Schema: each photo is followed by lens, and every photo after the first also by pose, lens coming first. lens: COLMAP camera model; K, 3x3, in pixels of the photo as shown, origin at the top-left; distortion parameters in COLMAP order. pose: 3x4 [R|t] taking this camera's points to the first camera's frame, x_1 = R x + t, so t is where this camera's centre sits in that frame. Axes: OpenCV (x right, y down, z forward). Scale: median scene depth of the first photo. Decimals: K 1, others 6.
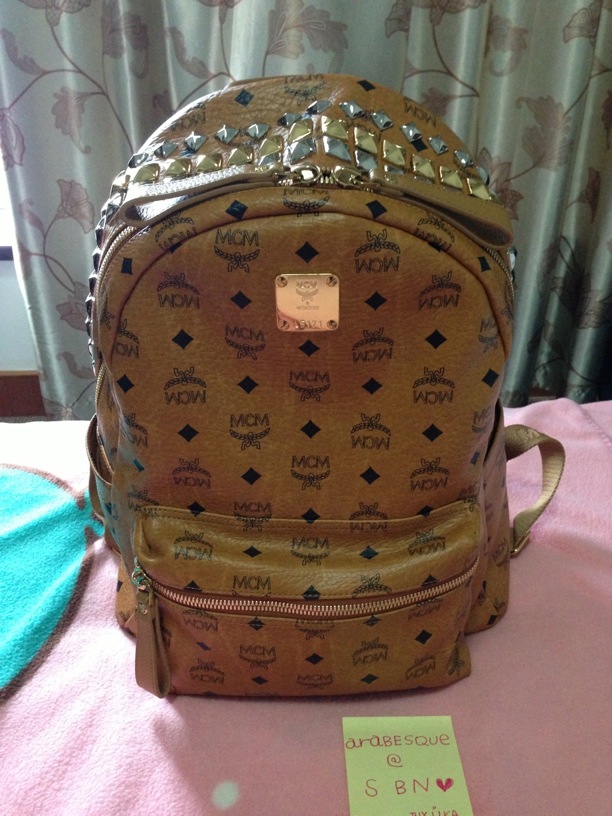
lens RADIAL K [[782.8, 0, 320.9], [0, 782.8, 426.0], [0, 0, 1]] dist [-0.015175, 0.000000]
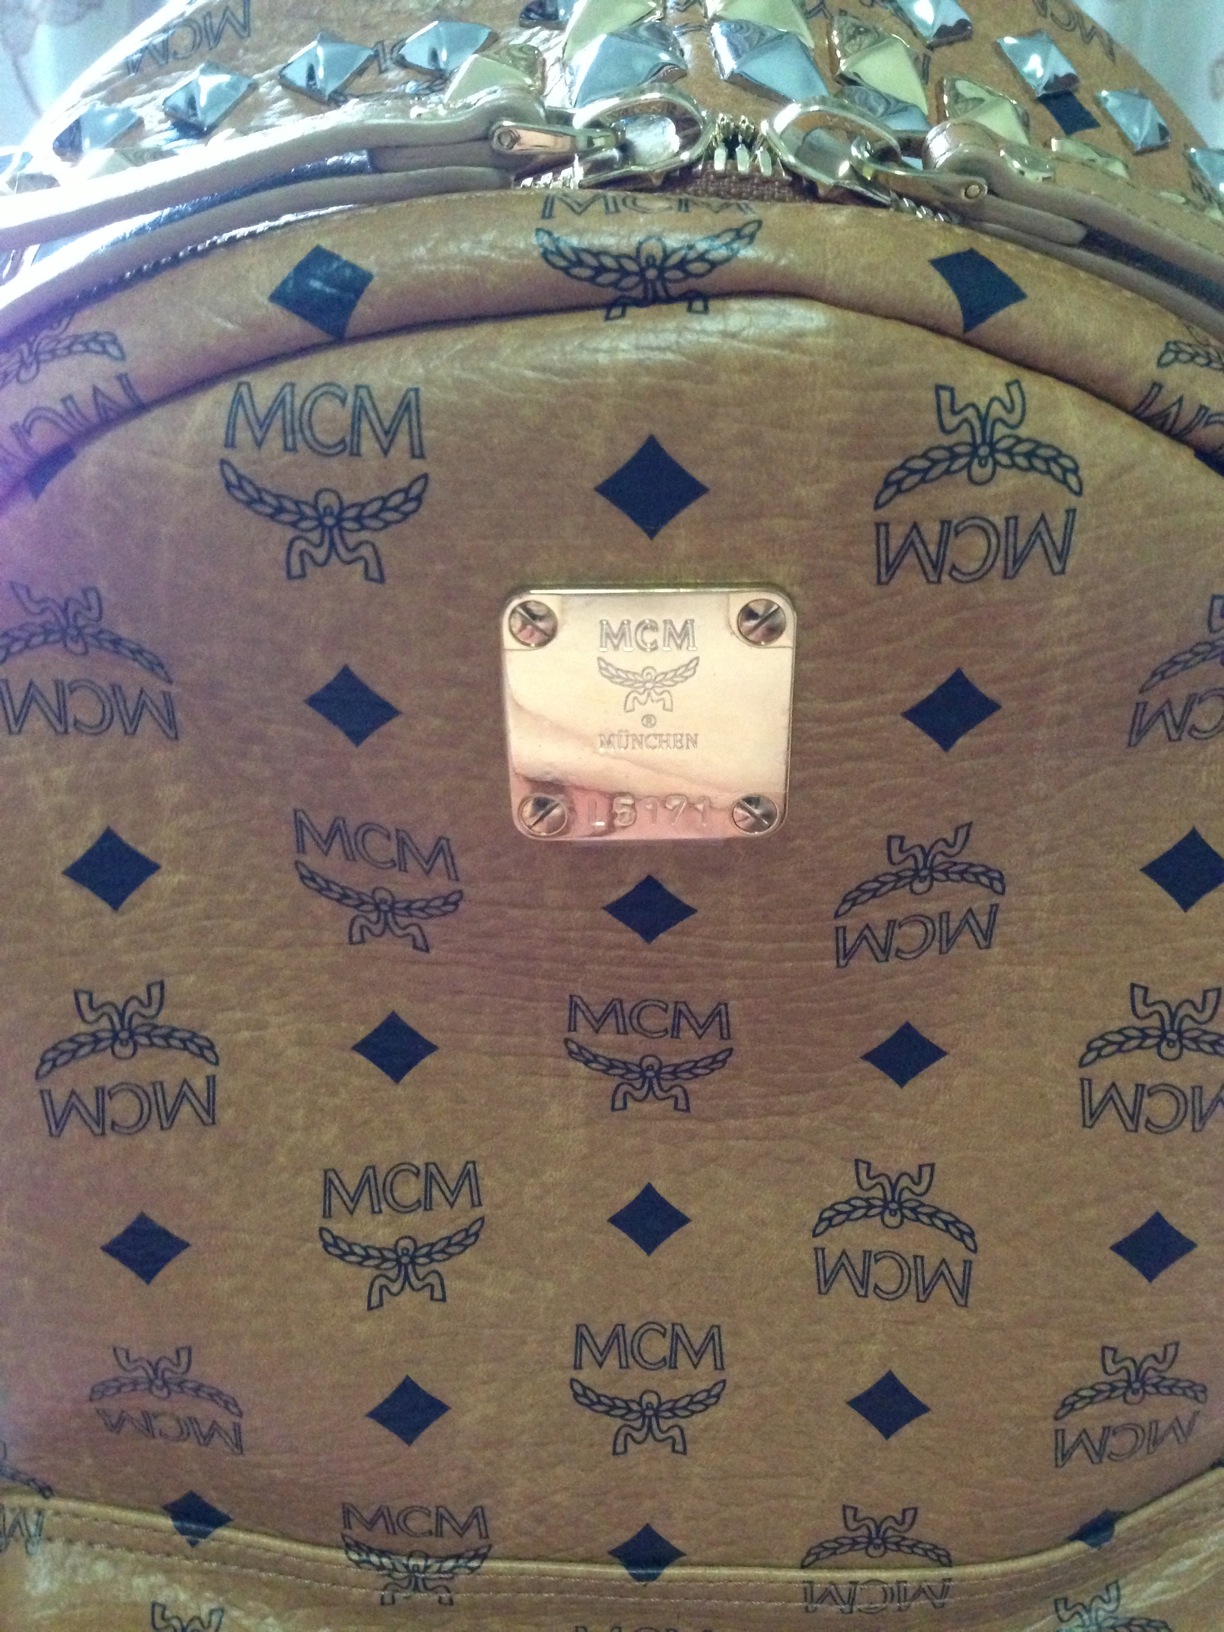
lens RADIAL K [[1565.6, 0, 608.7], [0, 1565.6, 818.3], [0, 0, 1]] dist [-0.015175, 0.000000]
pose [[0.999946, 0.001272, -0.010301, -0.022449], [-0.002017, 0.997356, -0.072639, -0.091944], [0.010181, 0.072656, 0.997305, 0.529086]]
